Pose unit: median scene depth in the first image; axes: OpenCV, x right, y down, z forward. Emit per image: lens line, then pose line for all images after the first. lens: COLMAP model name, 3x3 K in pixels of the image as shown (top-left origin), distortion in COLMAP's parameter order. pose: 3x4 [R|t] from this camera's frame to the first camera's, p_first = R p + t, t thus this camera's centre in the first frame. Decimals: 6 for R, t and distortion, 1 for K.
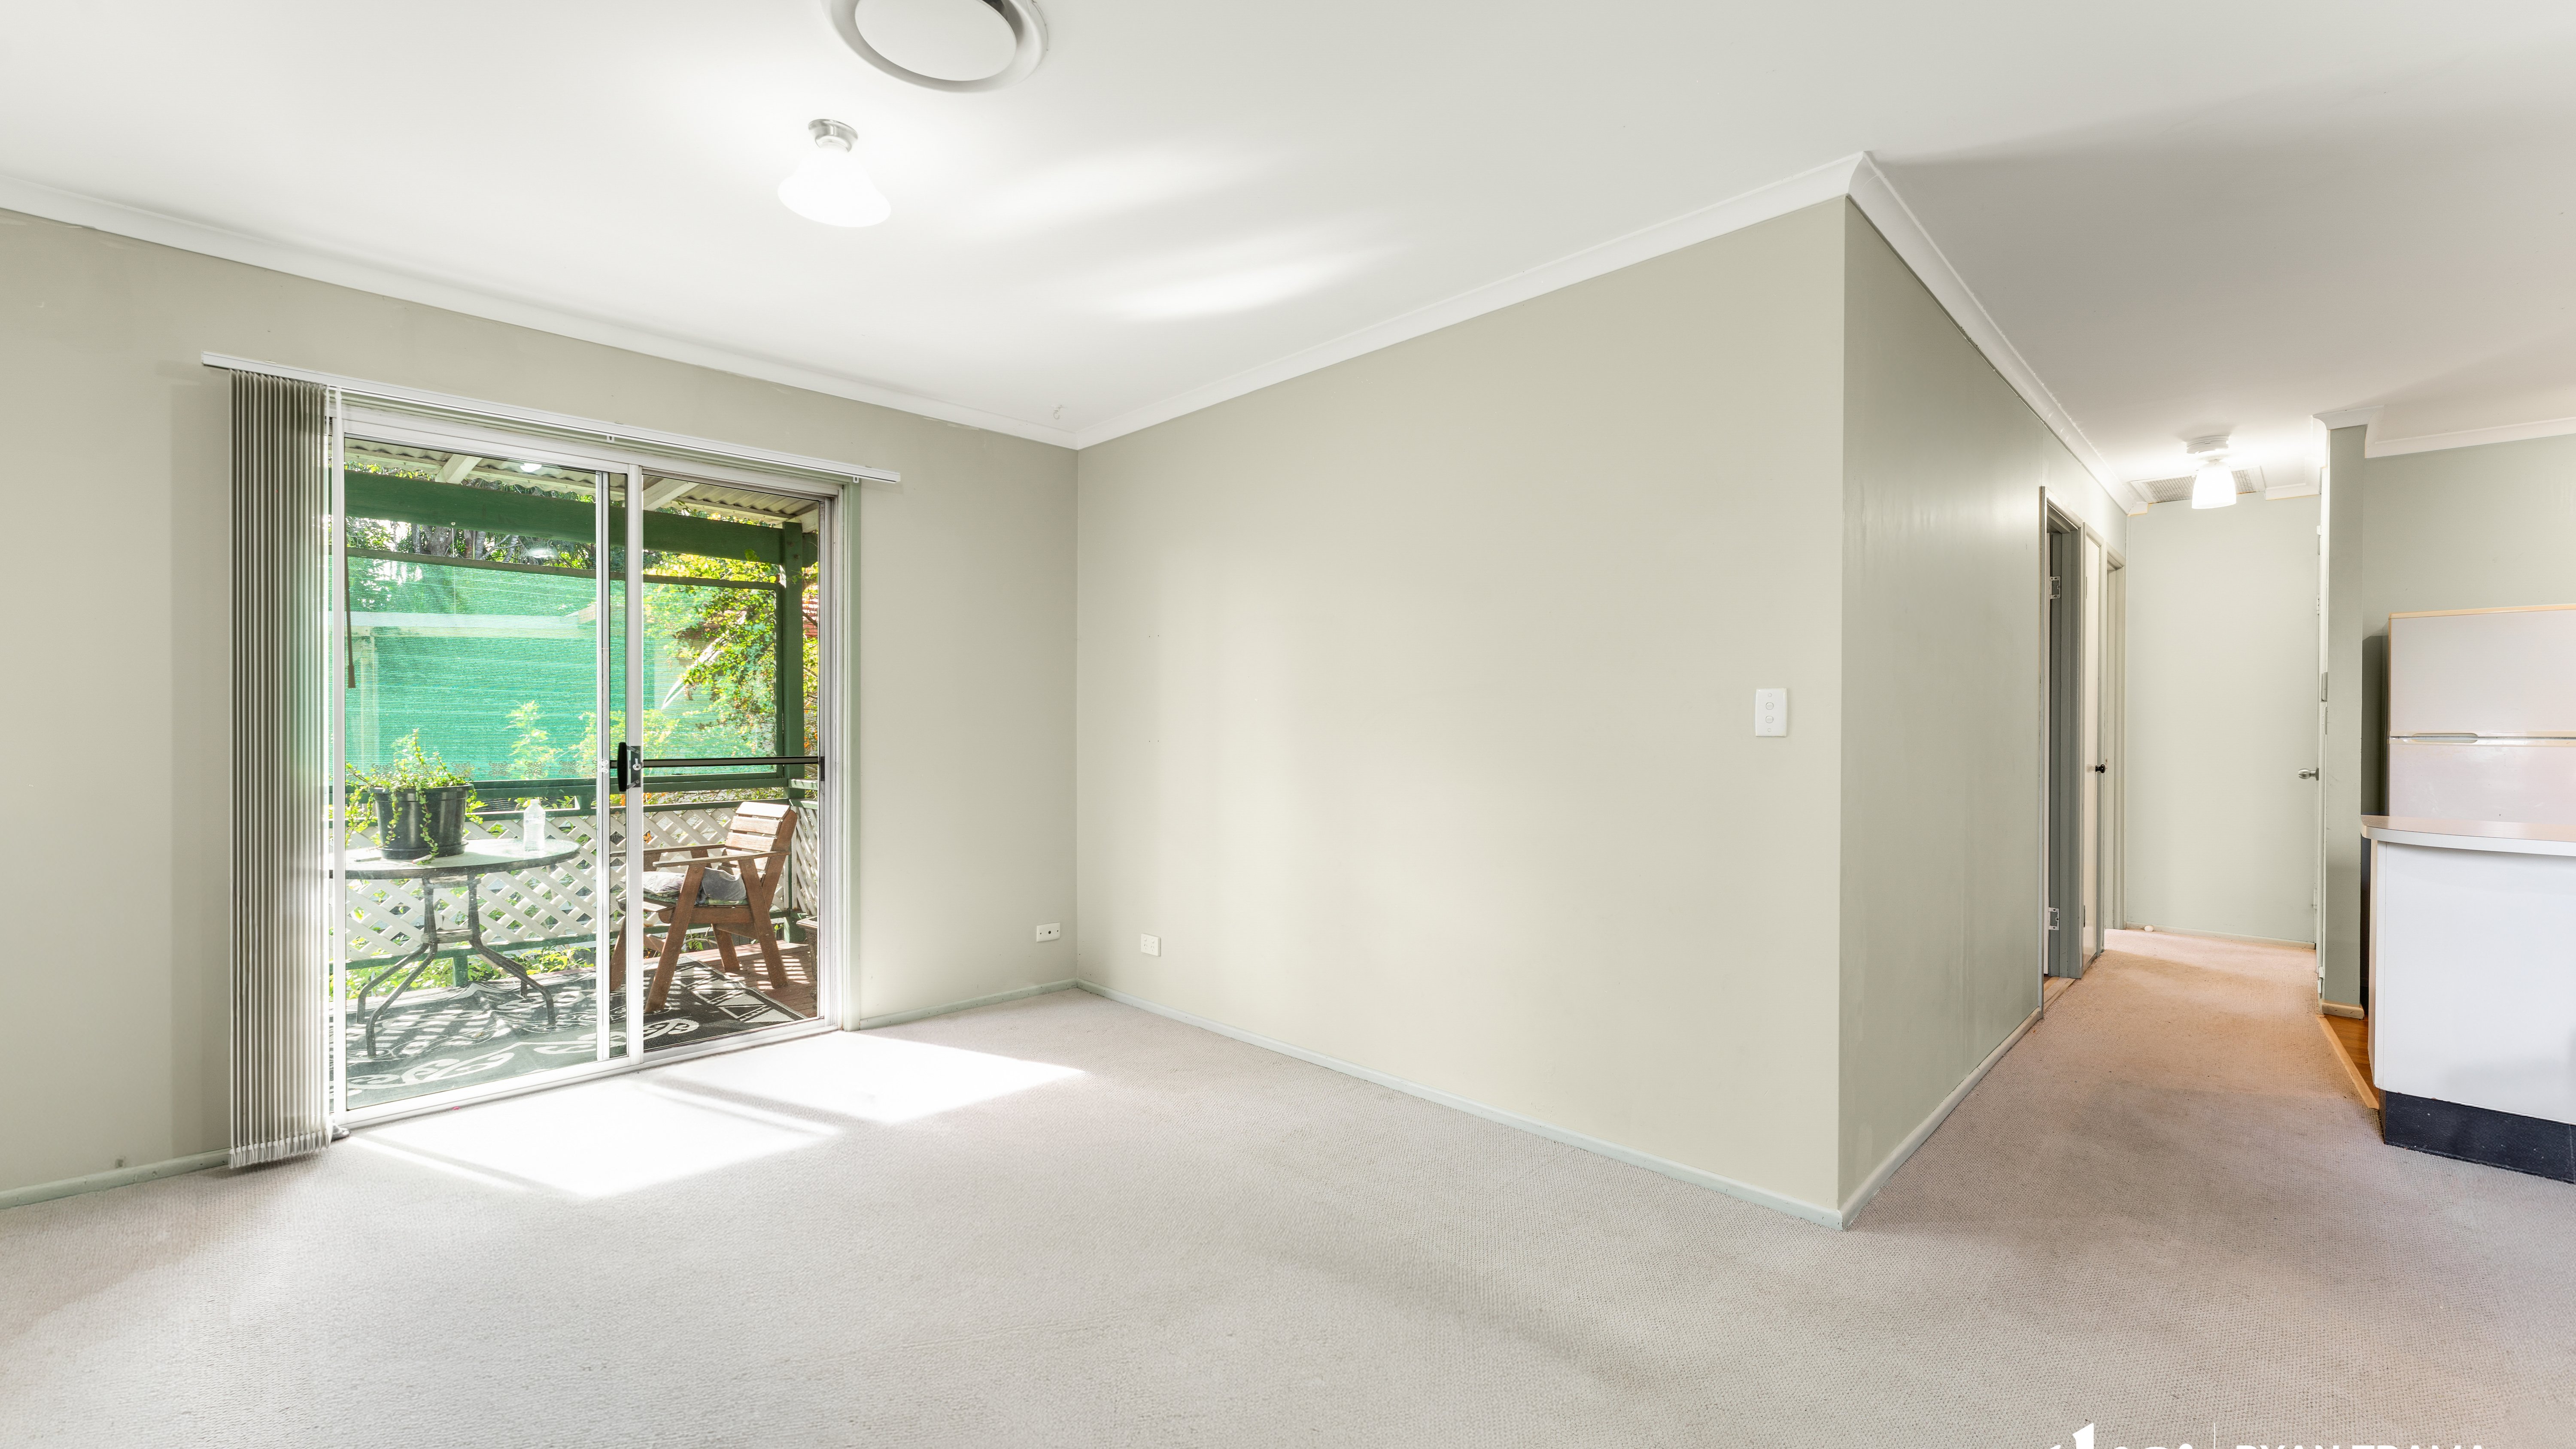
lens RADIAL K [[1038.9, 0, 1284.0], [0, 1038.9, 726.6], [0, 0, 1]] dist [0.001913, 0.000050]
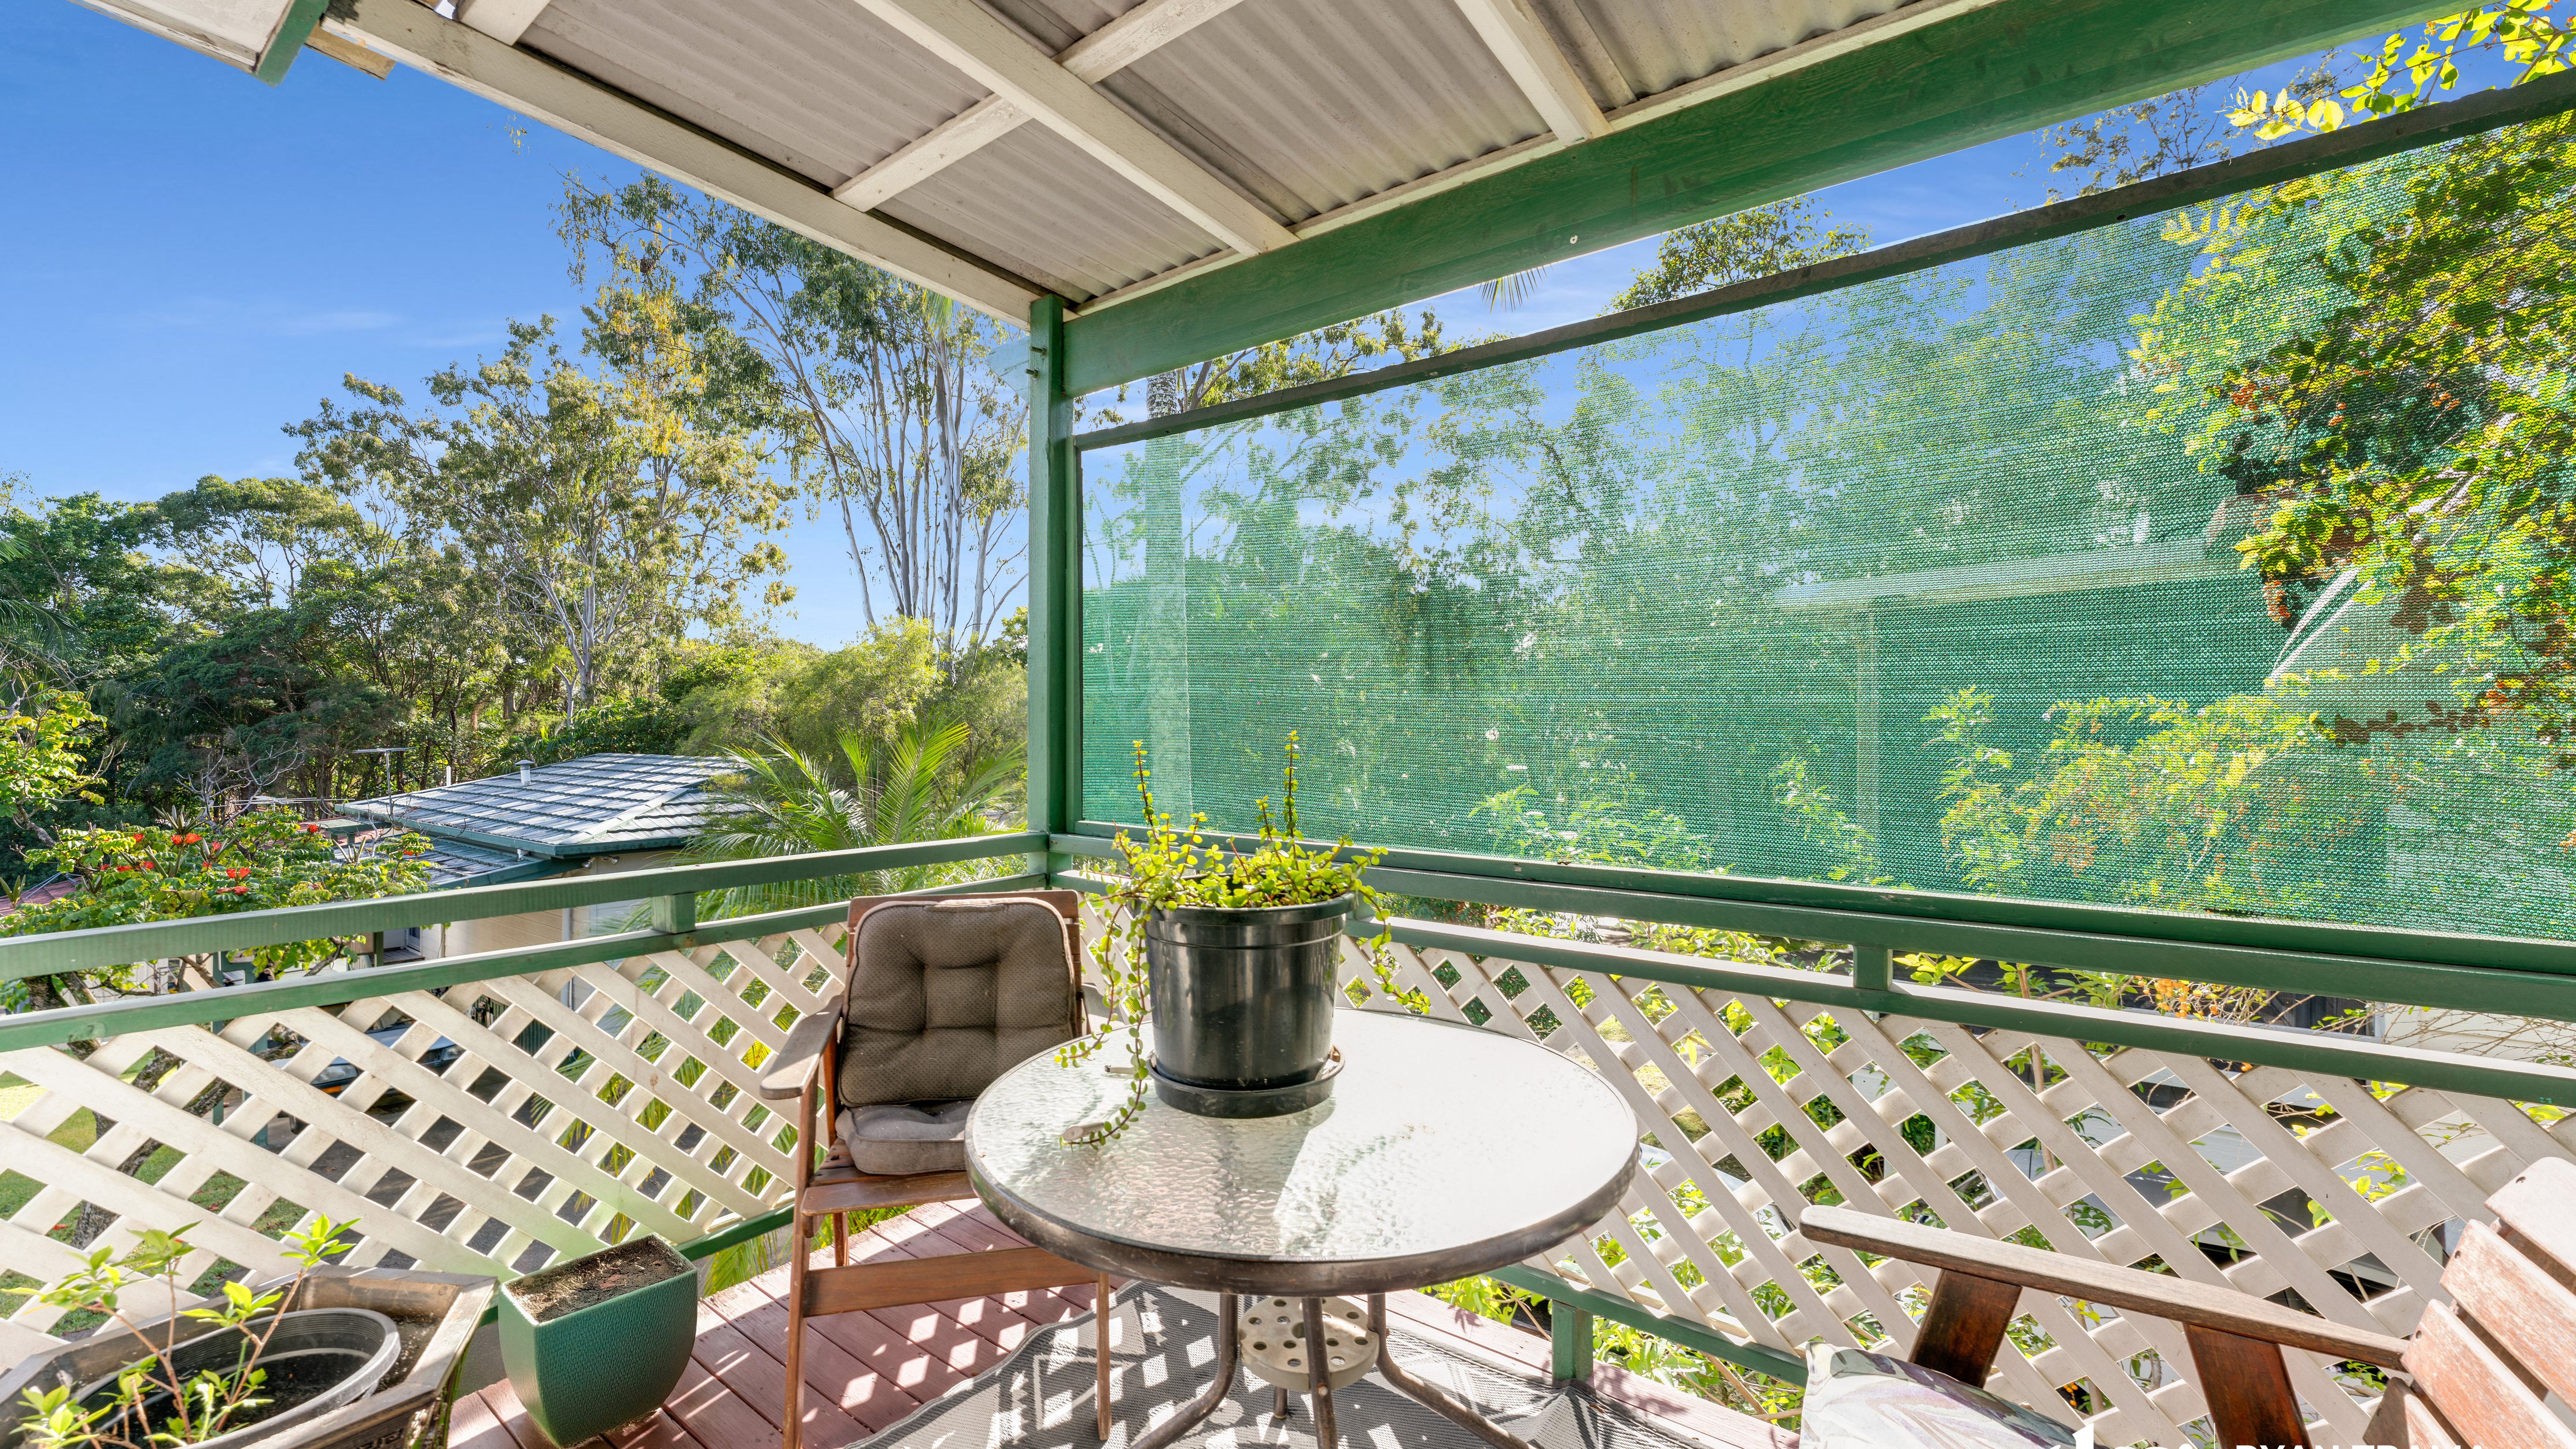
lens RADIAL K [[1038.9, 0, 1284.0], [0, 1038.9, 726.6], [0, 0, 1]] dist [0.001913, 0.000050]
pose [[0.161547, -0.017548, -0.986709, -0.490336], [-0.012052, 0.999732, -0.019753, 0.011009], [0.986791, 0.015083, 0.161292, 0.978834]]
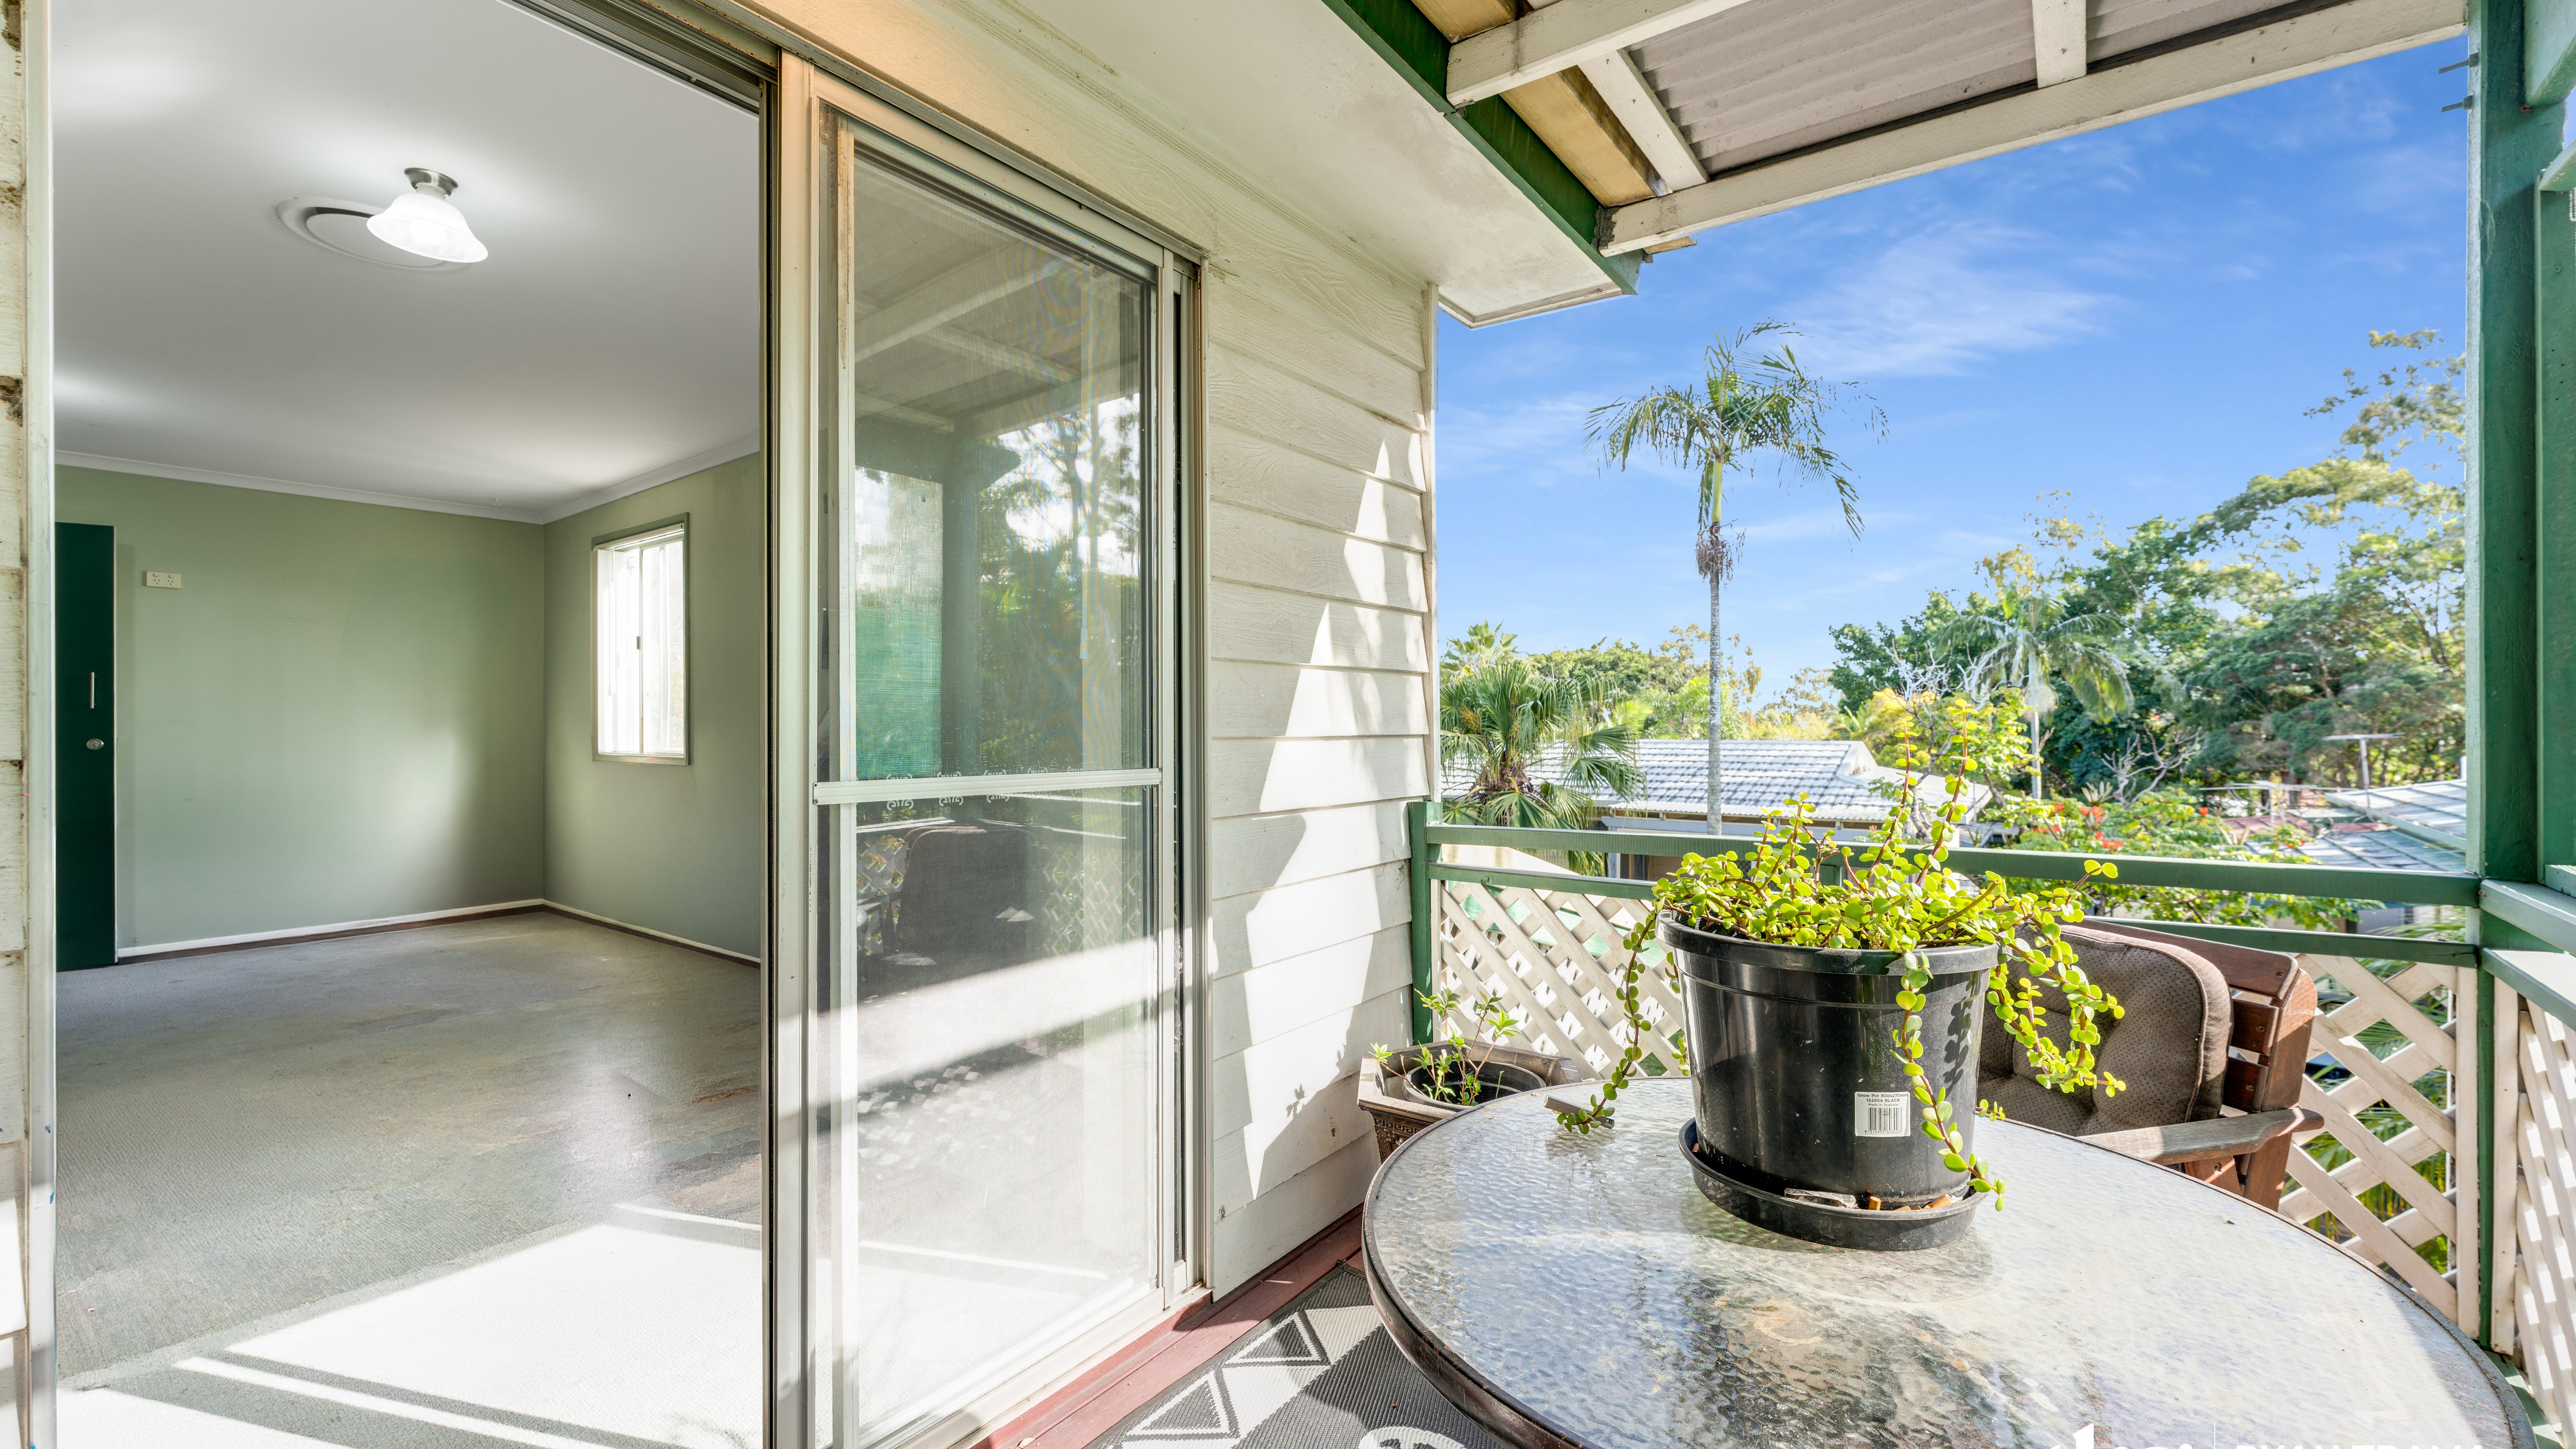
lens RADIAL K [[1038.9, 0, 1284.0], [0, 1038.9, 726.6], [0, 0, 1]] dist [0.001913, 0.000050]
pose [[-0.989635, -0.003883, -0.143551, -0.660176], [-0.005542, 0.999922, 0.011156, 0.008016], [0.143497, 0.011835, -0.989580, 1.240759]]
